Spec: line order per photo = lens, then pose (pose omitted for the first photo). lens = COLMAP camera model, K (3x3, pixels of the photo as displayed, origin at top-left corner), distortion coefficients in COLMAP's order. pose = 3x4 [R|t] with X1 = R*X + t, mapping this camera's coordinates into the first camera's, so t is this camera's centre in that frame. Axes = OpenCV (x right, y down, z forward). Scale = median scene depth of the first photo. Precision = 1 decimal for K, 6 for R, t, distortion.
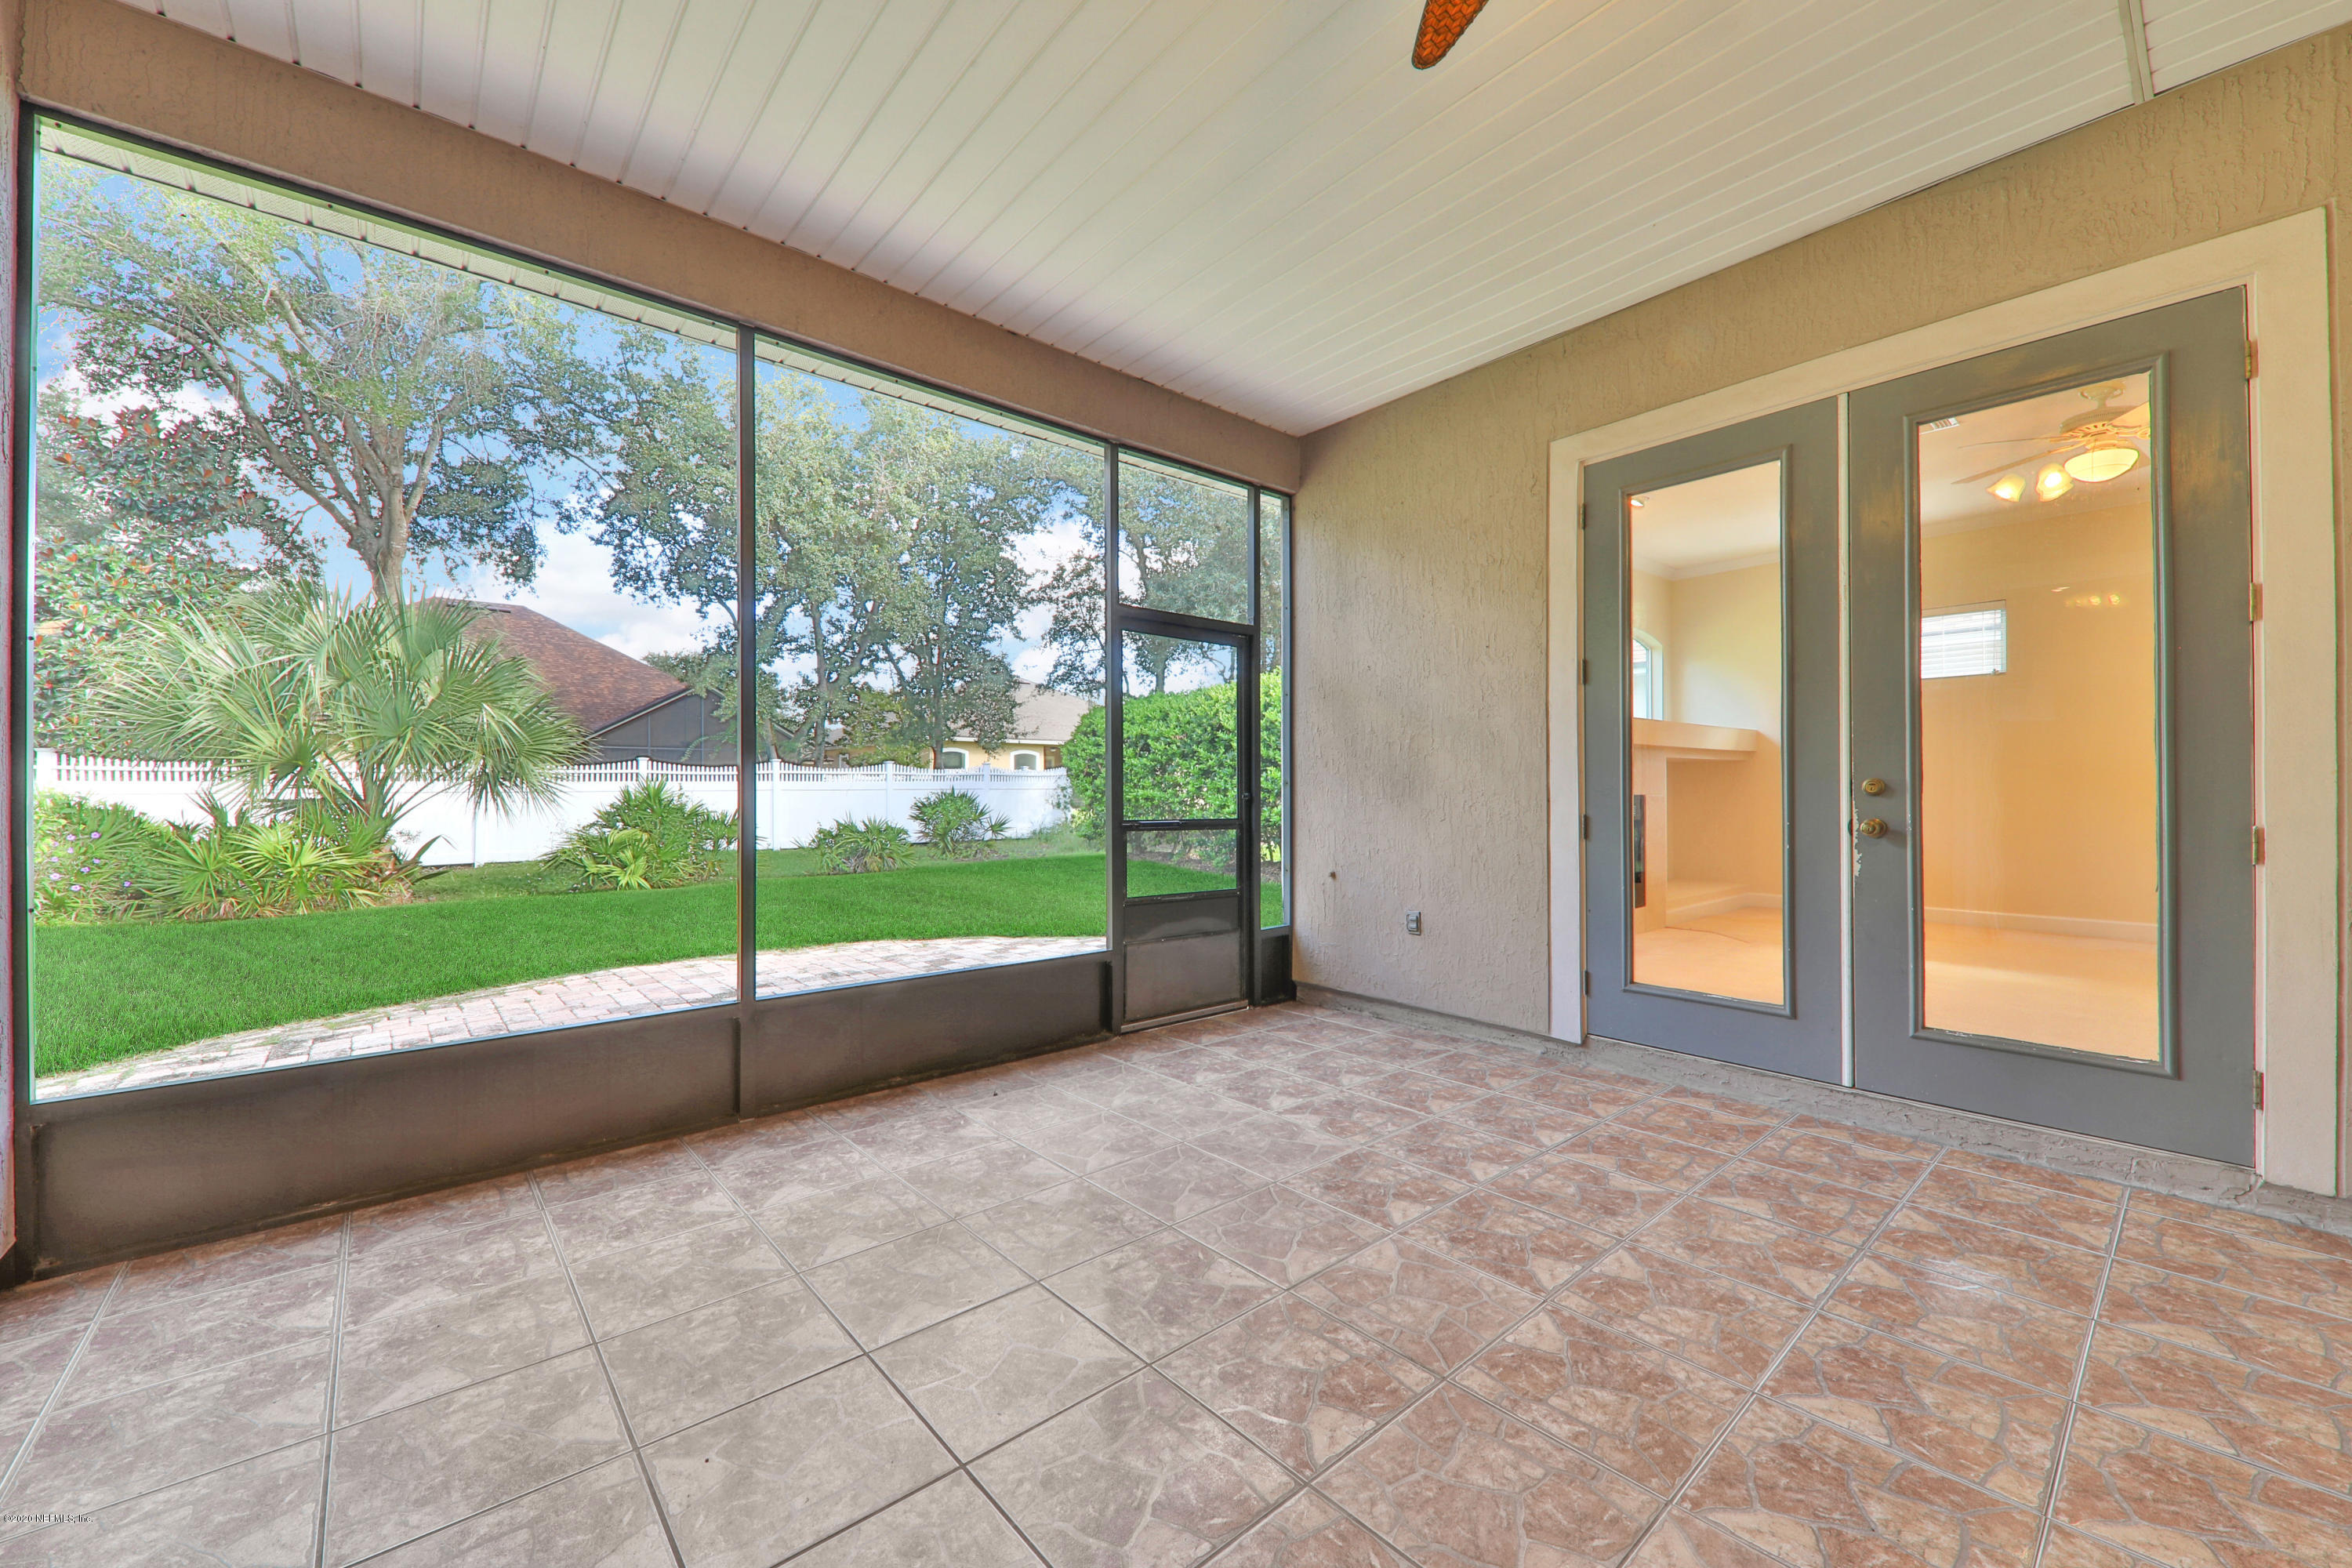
lens RADIAL K [[894.4, 0, 1166.6], [0, 894.4, 781.9], [0, 0, 1]] dist [0.001569, 0.000020]
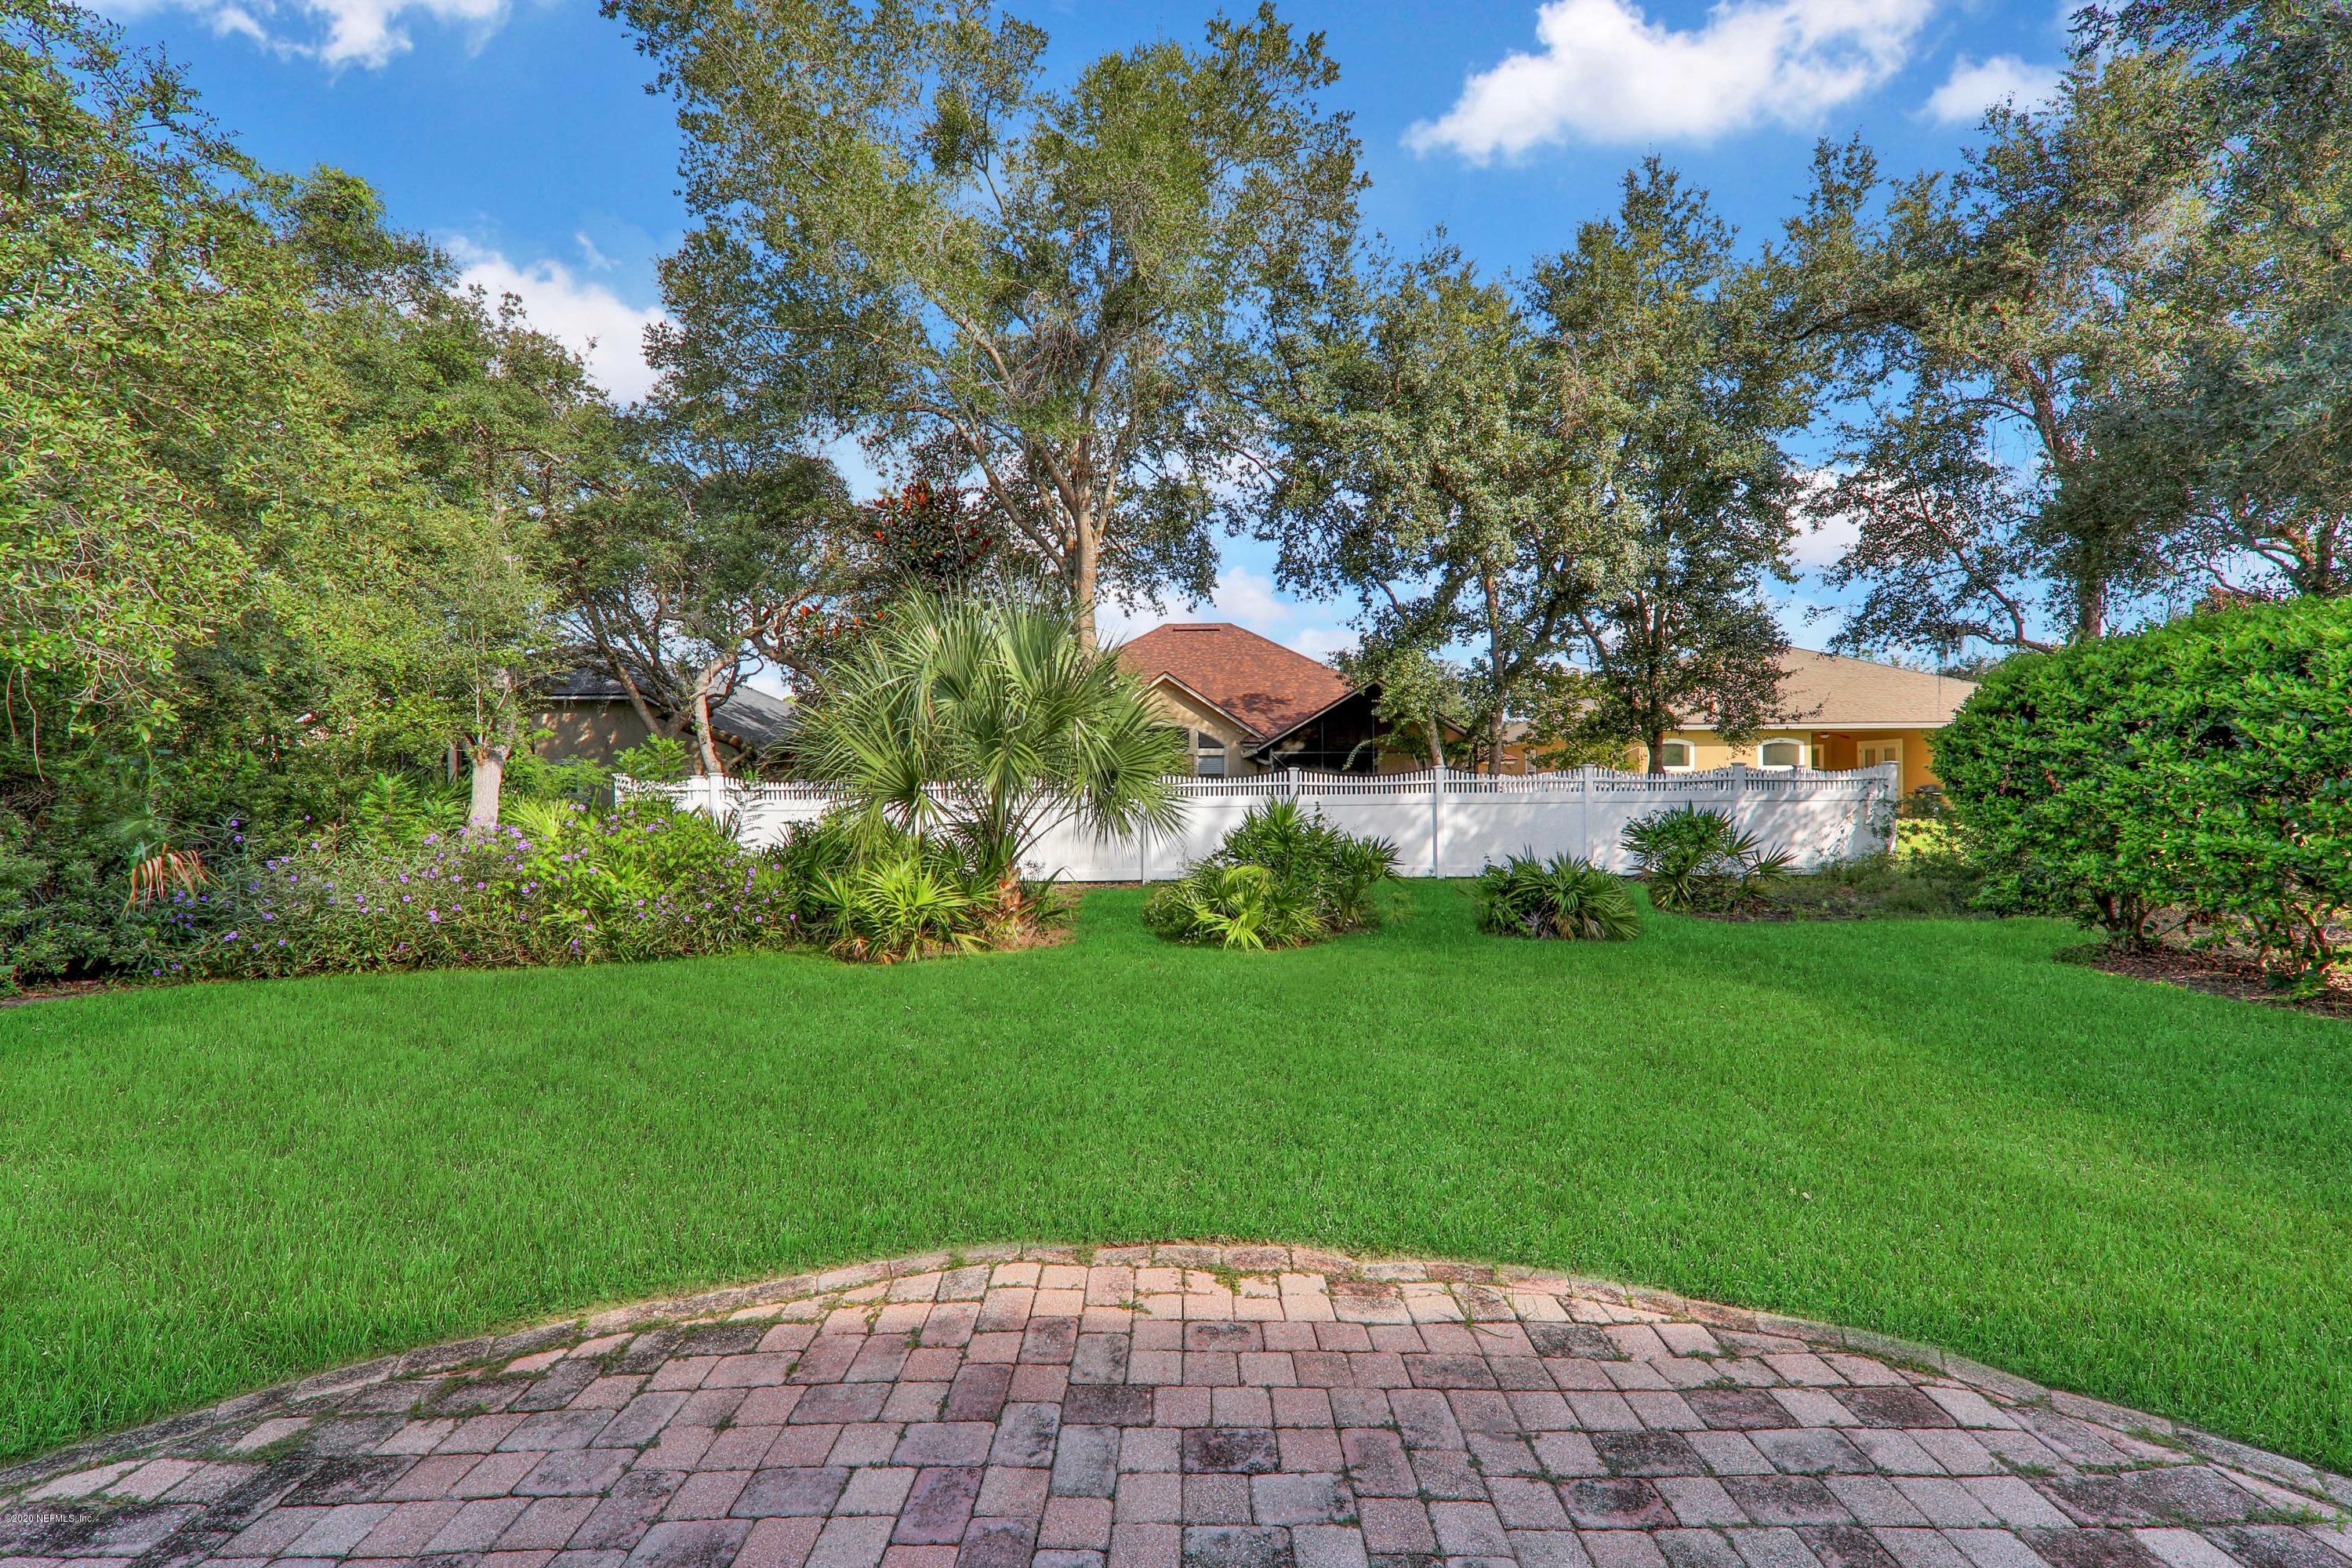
lens RADIAL K [[894.4, 0, 1166.6], [0, 894.4, 781.9], [0, 0, 1]] dist [0.001569, 0.000020]
pose [[0.740853, -0.003209, -0.671660, -0.071963], [0.008975, 0.999947, 0.005122, -0.015465], [0.671607, -0.009823, 0.740842, 0.220380]]
